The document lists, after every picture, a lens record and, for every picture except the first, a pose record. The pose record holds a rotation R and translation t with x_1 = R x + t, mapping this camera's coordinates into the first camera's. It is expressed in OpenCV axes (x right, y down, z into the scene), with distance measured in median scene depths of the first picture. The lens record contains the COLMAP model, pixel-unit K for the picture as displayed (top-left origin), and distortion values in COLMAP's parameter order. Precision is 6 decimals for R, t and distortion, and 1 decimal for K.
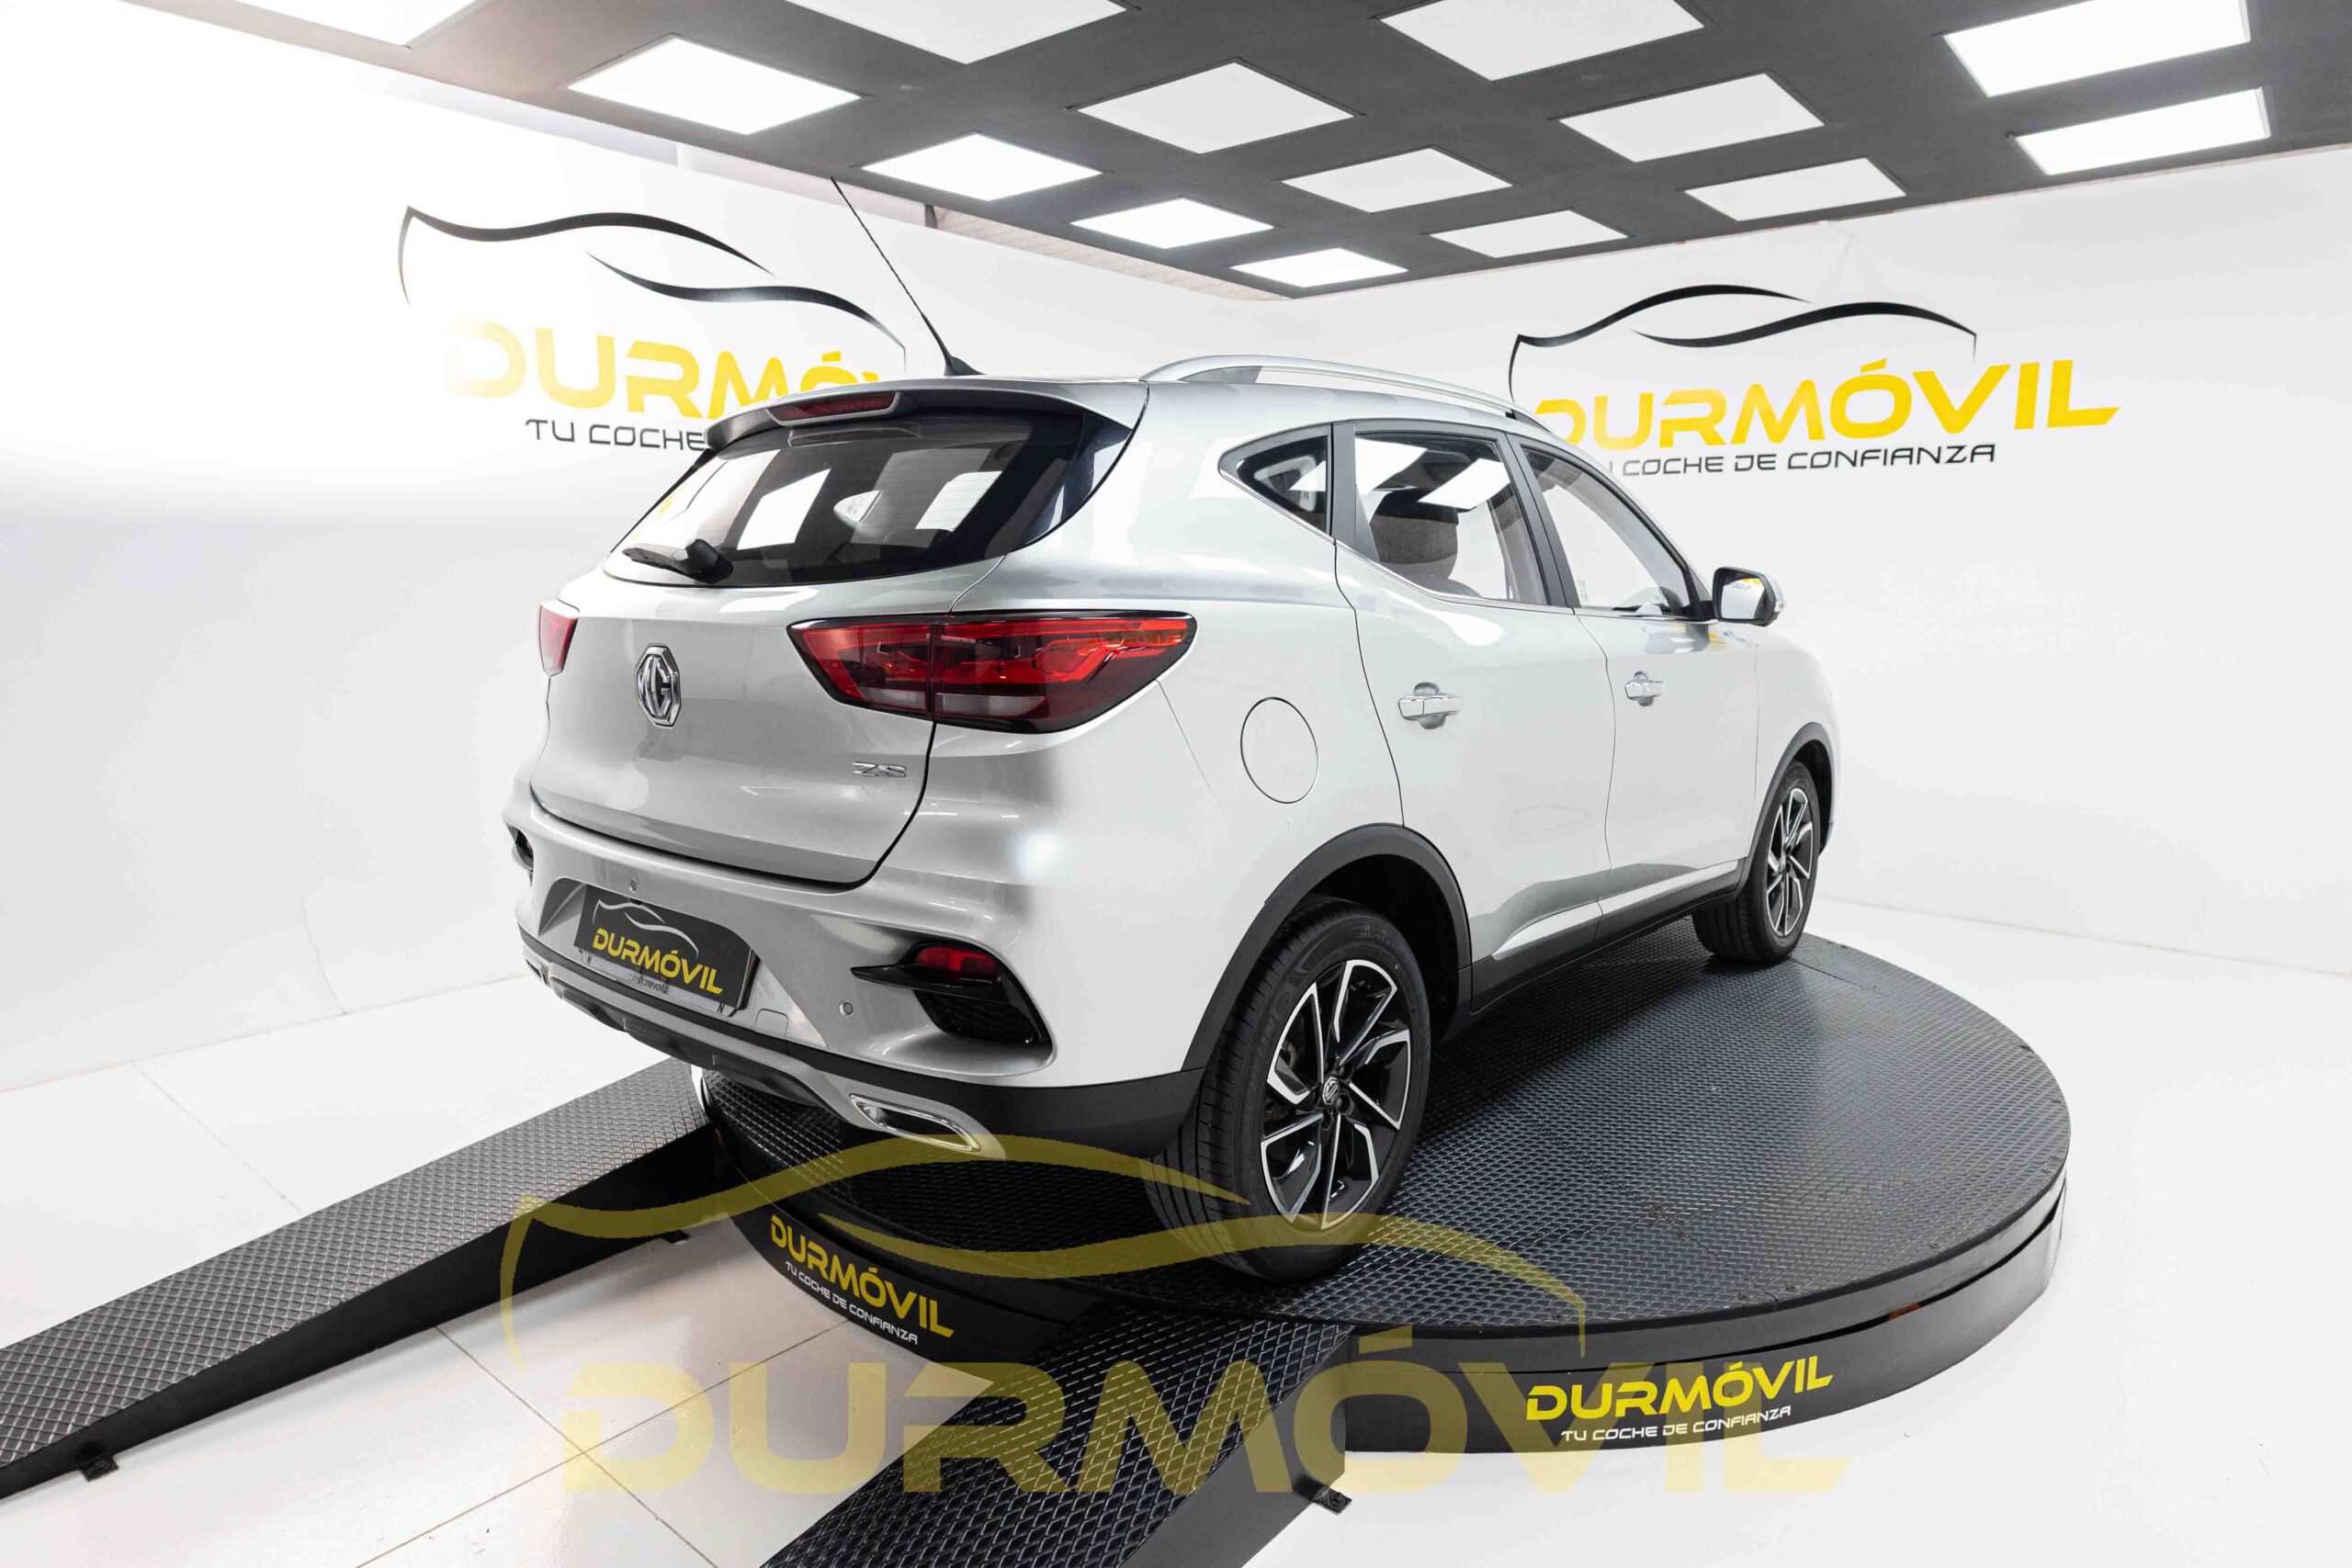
lens RADIAL K [[1367.9, 0, 1186.0], [0, 1367.9, 771.9], [0, 0, 1]] dist [0.010689, -0.000183]
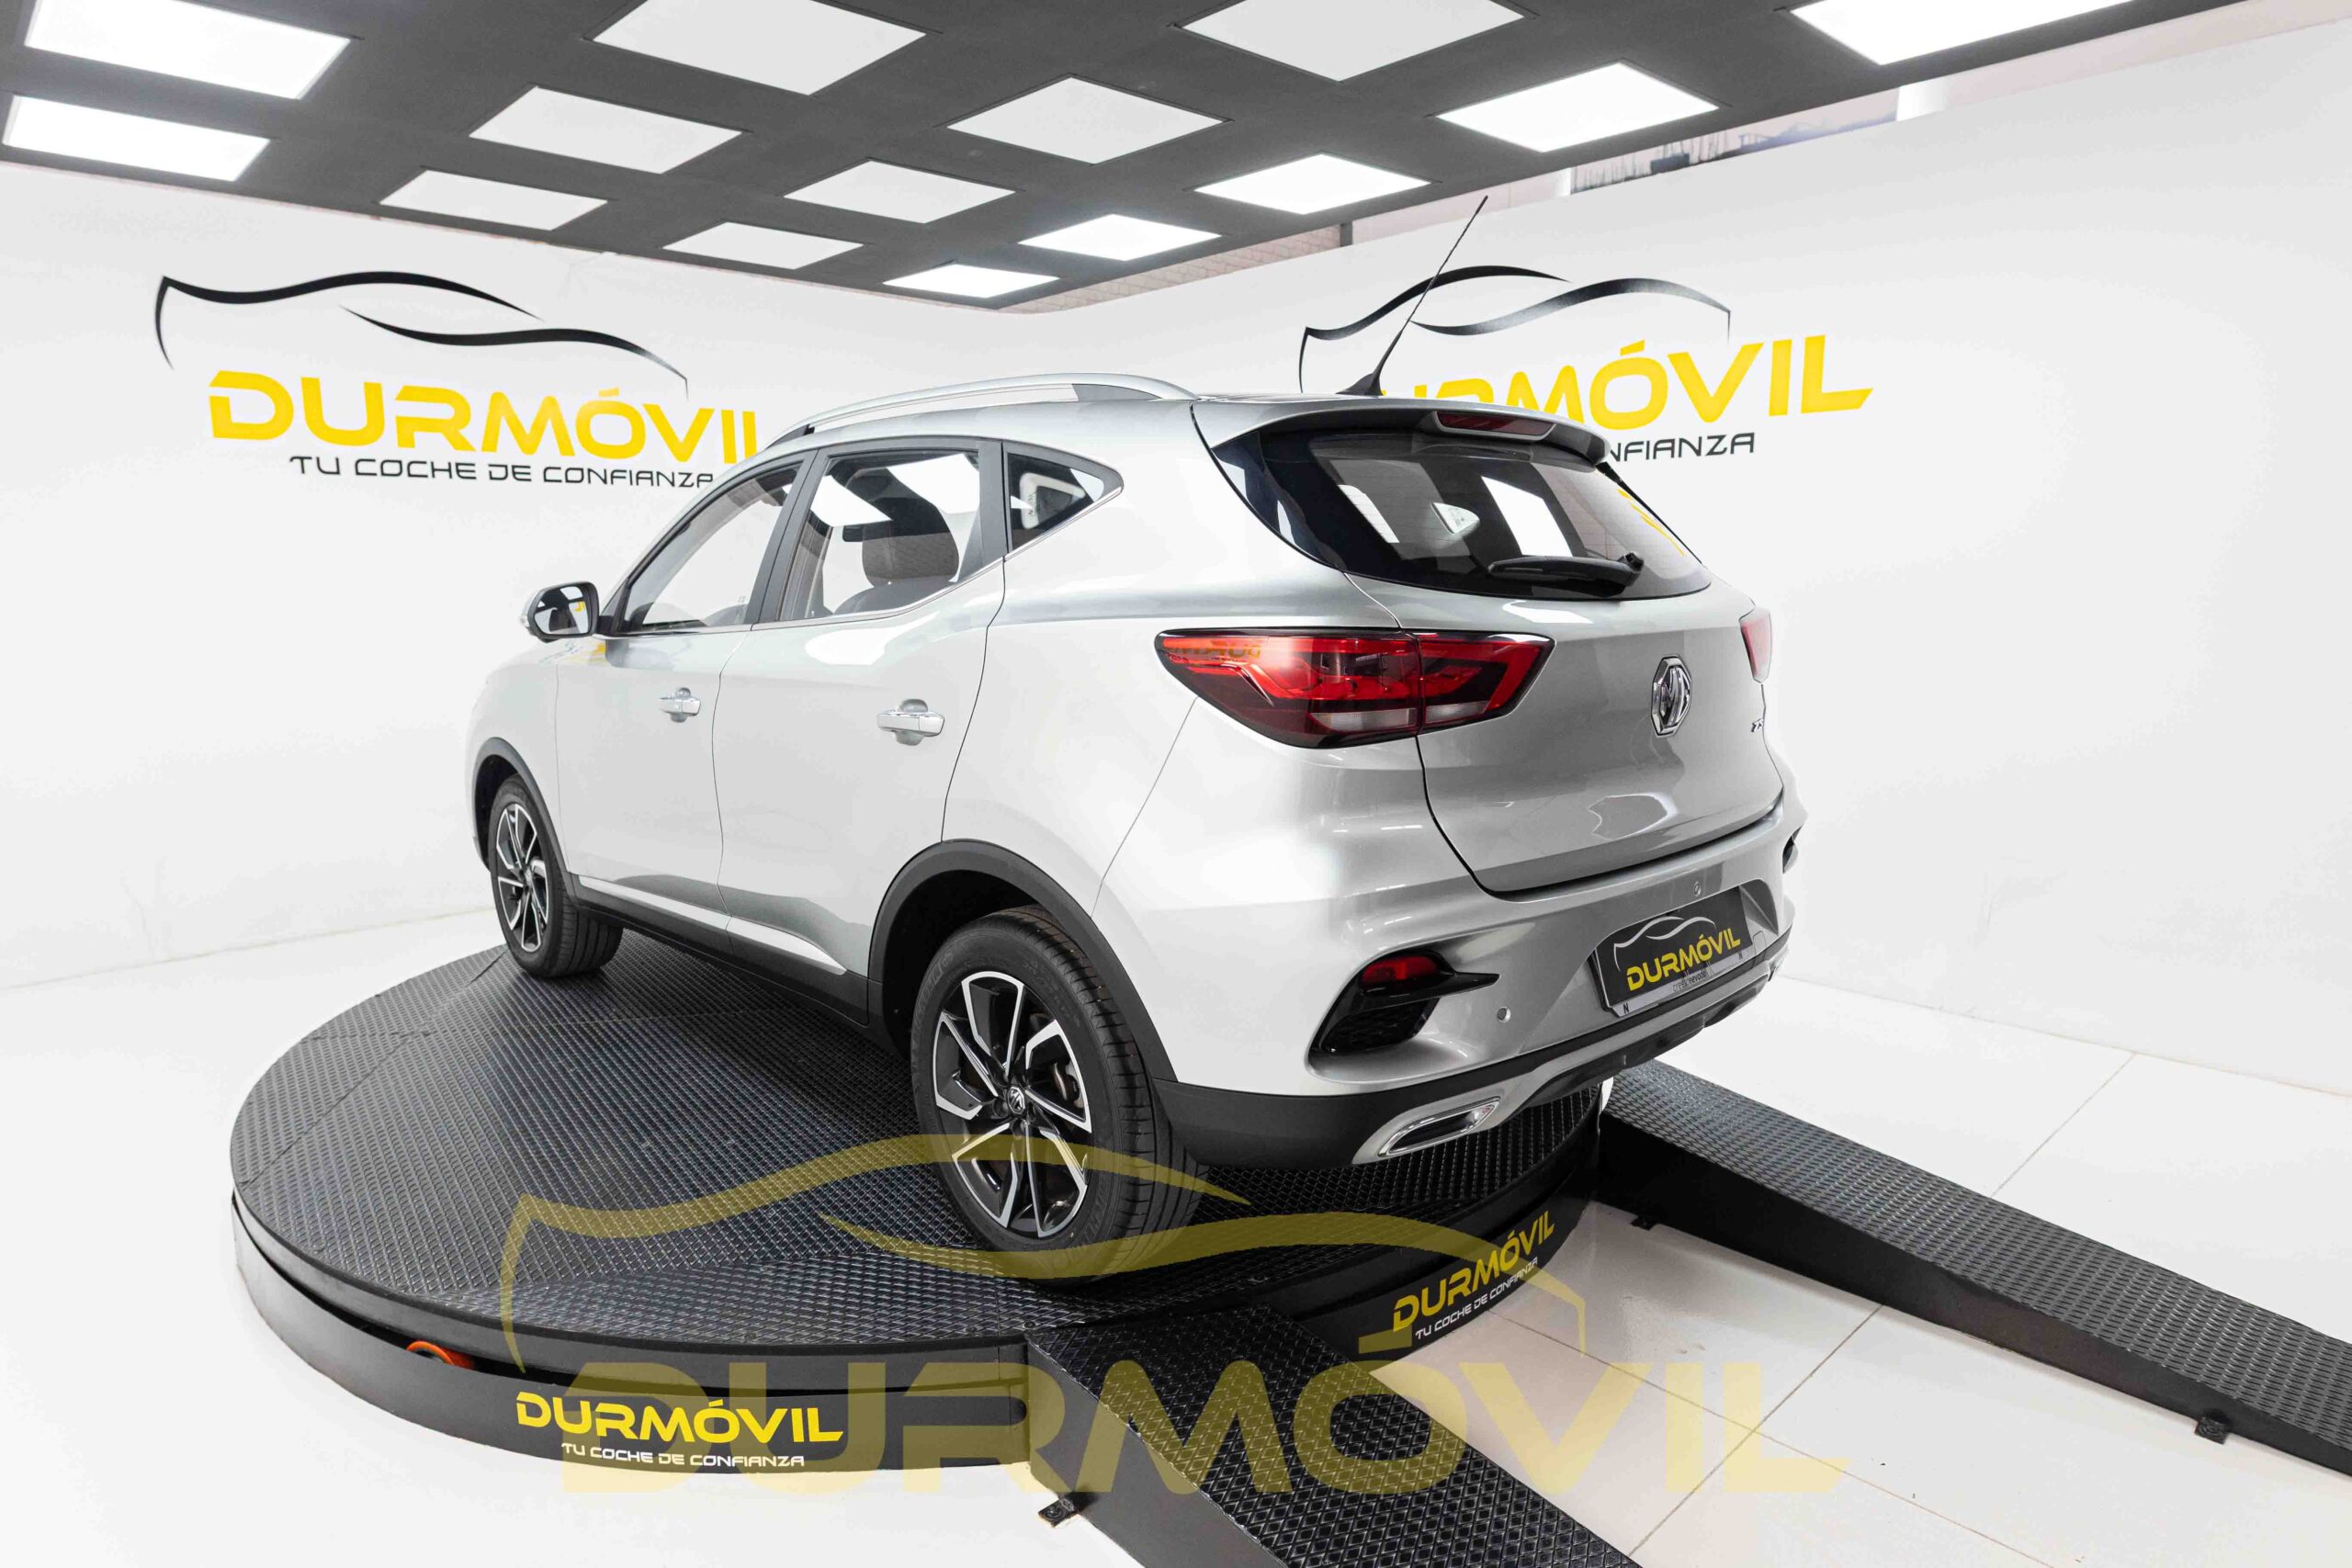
lens RADIAL K [[1351.9, 0, 1176.0], [0, 1351.9, 784.0], [0, 0, 1]] dist [-0.072235, 0.076791]
pose [[0.965757, 0.033520, -0.257273, 0.511916], [-0.031987, 0.999437, 0.010140, -0.013615], [0.257468, -0.001563, 0.966285, 0.095585]]
